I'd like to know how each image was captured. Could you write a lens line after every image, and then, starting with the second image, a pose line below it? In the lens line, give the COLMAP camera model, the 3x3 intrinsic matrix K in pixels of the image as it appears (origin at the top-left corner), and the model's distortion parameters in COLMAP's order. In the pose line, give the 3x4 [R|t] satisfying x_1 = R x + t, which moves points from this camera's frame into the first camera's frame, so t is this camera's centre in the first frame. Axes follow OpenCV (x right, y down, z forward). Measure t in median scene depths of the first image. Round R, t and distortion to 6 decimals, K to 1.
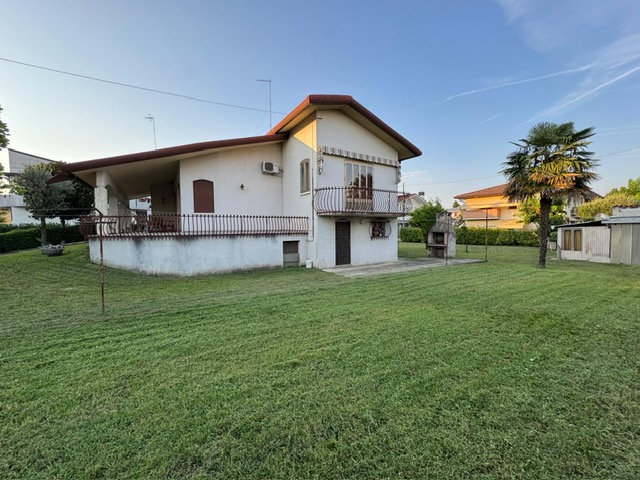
lens RADIAL K [[255.6, 0, 319.0], [0, 255.6, 237.8], [0, 0, 1]] dist [-0.002391, 0.000137]
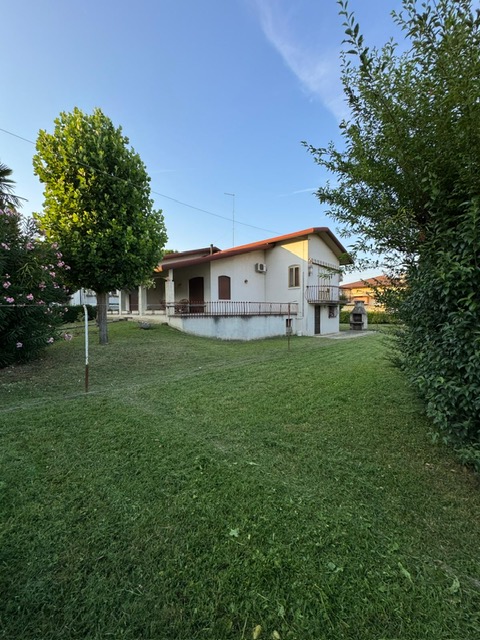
lens RADIAL K [[255.6, 0, 236.1], [0, 255.6, 331.5], [0, 0, 1]] dist [-0.002391, 0.000137]
pose [[0.972937, -0.015614, 0.230541, -0.658324], [0.007231, 0.999283, 0.037160, 0.023916], [-0.230956, -0.034487, 0.972353, -0.356288]]
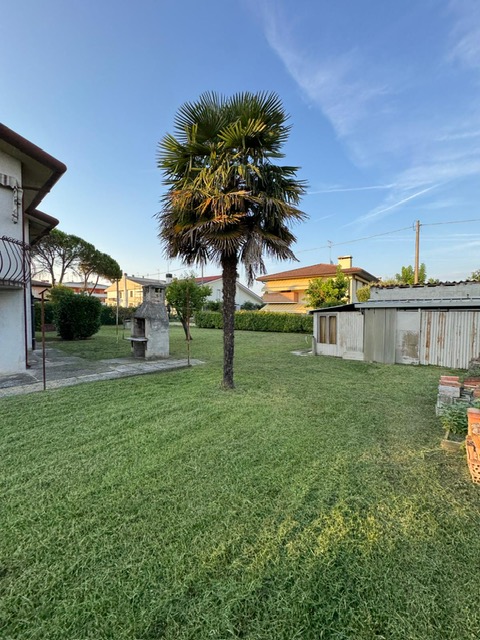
lens RADIAL K [[255.6, 0, 243.8], [0, 255.6, 319.8], [0, 0, 1]] dist [-0.002391, 0.000137]
pose [[0.958231, 0.008297, 0.285876, 0.585243], [-0.006743, 0.999957, -0.006419, -0.013948], [-0.285917, 0.004223, 0.958245, 0.377371]]
